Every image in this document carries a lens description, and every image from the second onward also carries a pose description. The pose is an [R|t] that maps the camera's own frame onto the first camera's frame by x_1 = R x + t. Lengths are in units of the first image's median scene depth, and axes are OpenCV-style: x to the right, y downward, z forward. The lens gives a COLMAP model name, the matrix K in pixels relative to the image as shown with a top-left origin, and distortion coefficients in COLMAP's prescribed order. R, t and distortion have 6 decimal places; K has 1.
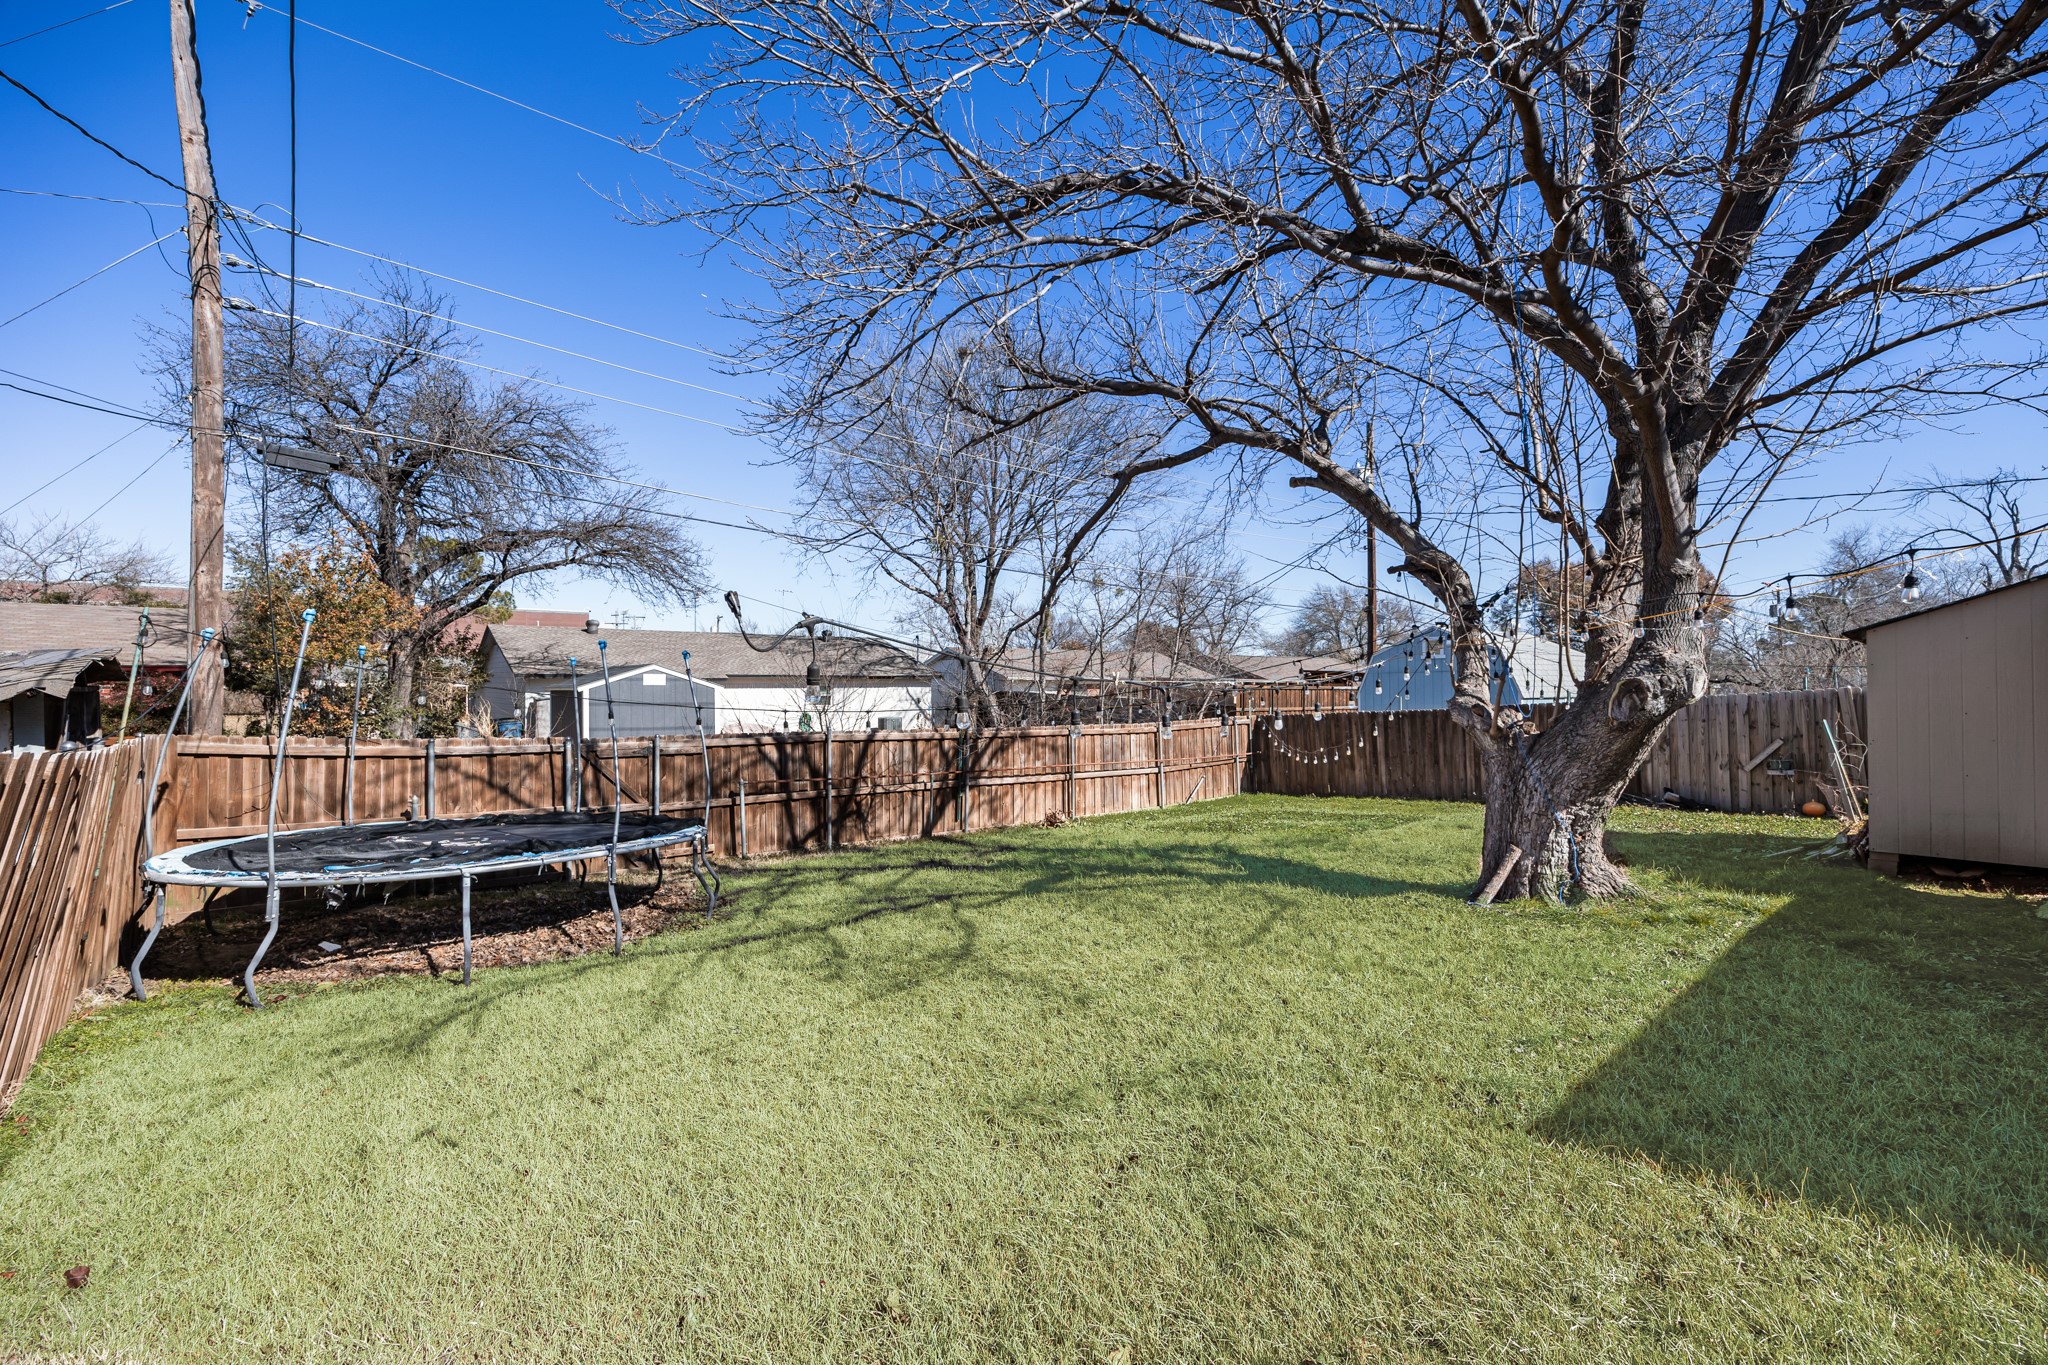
lens RADIAL K [[850.6, 0, 1023.5], [0, 850.6, 682.0], [0, 0, 1]] dist [-0.024053, -0.000277]
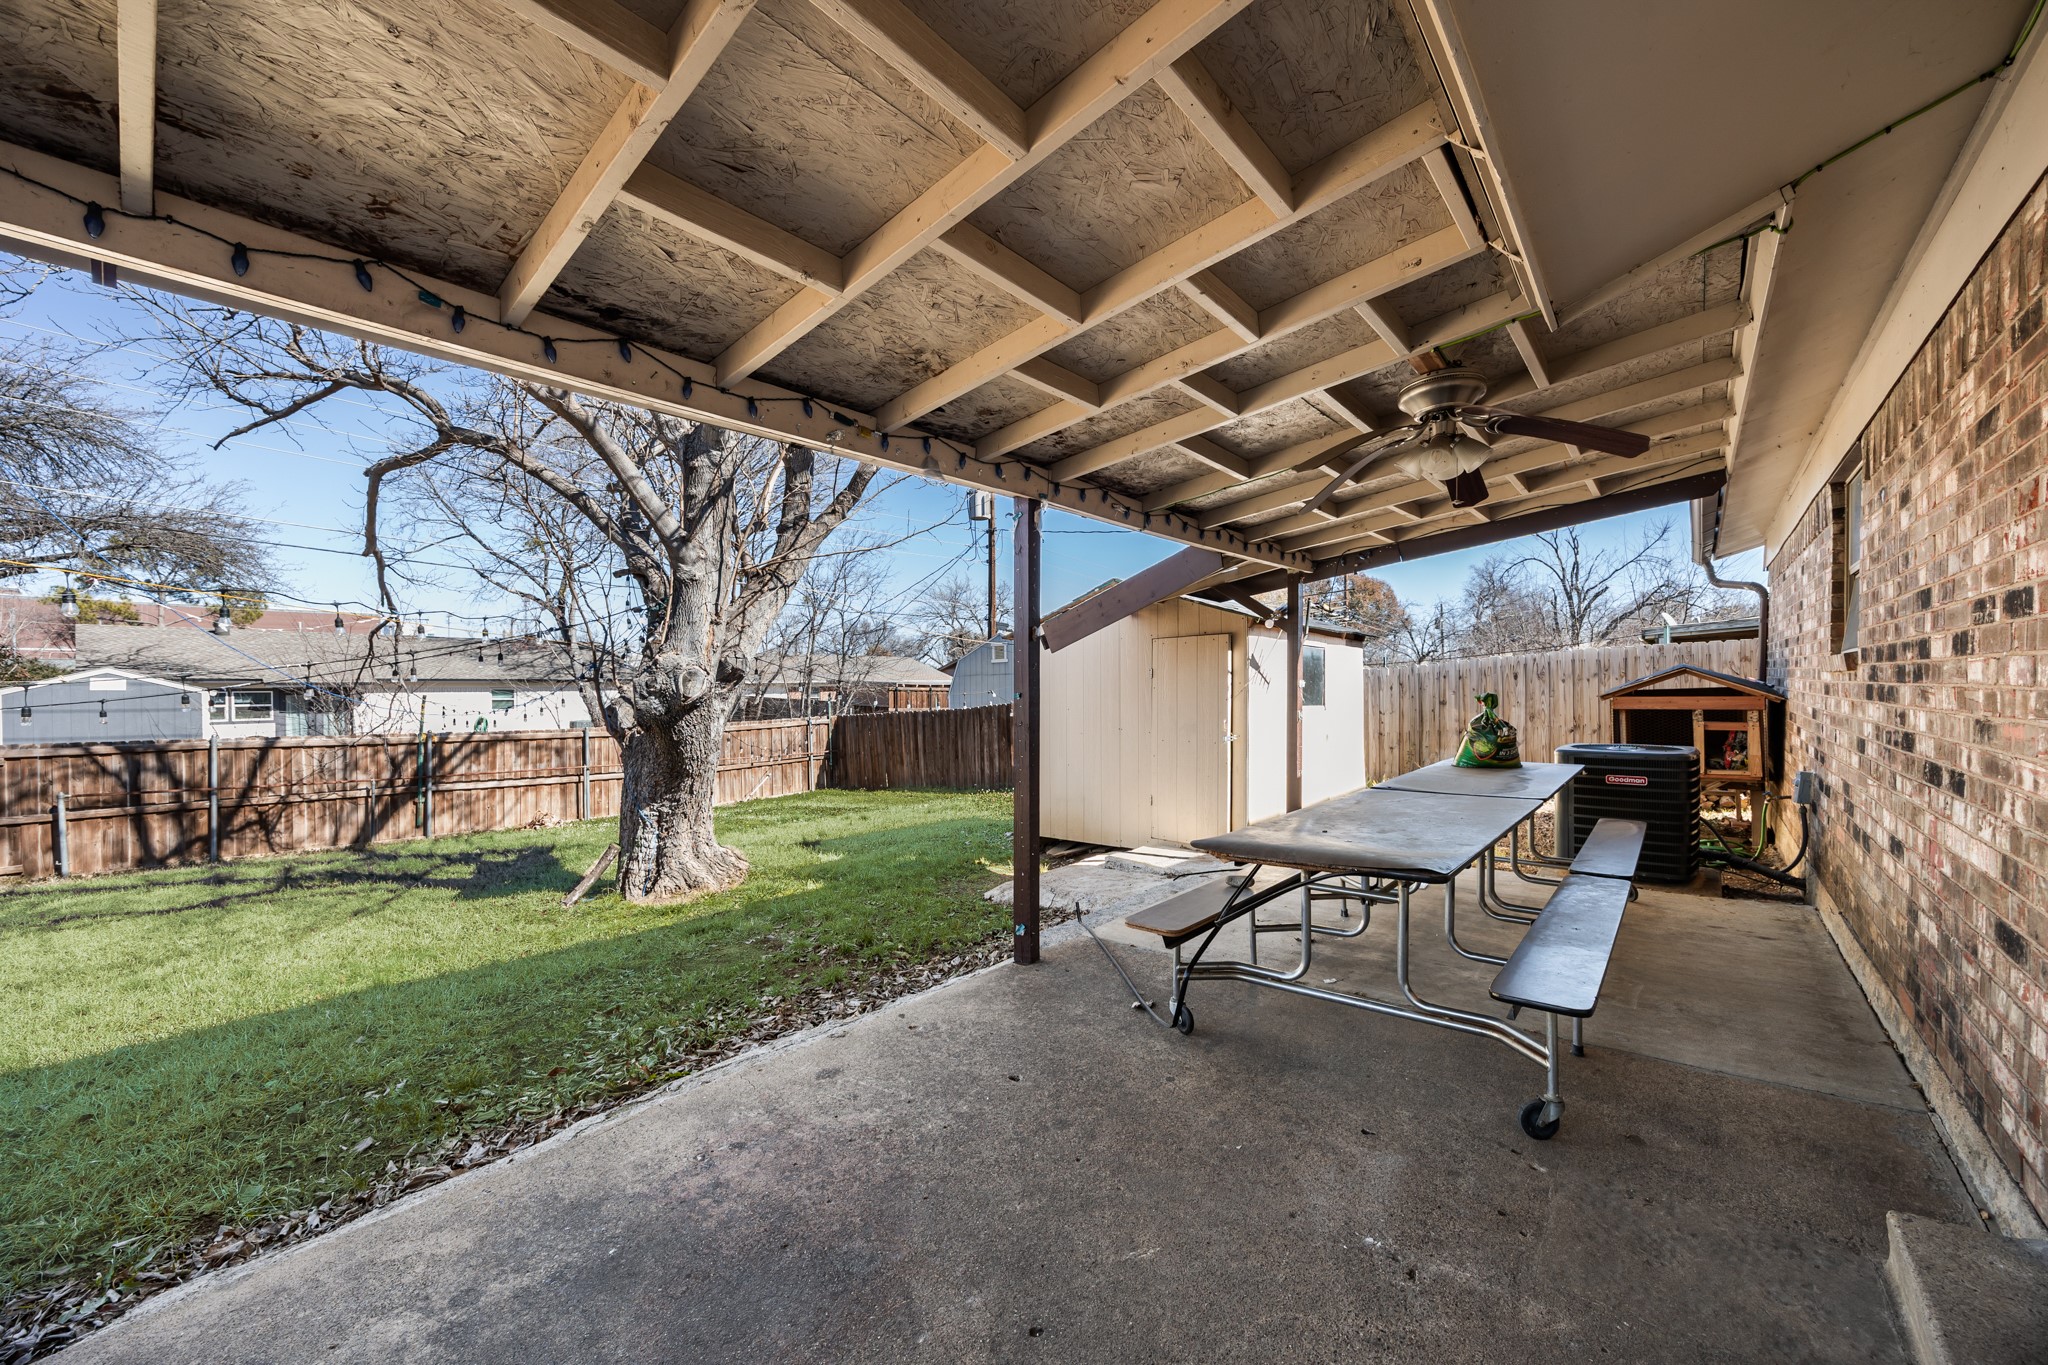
lens RADIAL K [[781.2, 0, 1025.5], [0, 781.2, 687.8], [0, 0, 1]] dist [-0.002884, 0.000019]
pose [[0.981416, -0.004217, 0.191845, 0.467564], [0.003454, 0.999985, 0.004311, 0.001206], [-0.191860, -0.003568, 0.981416, -0.017253]]
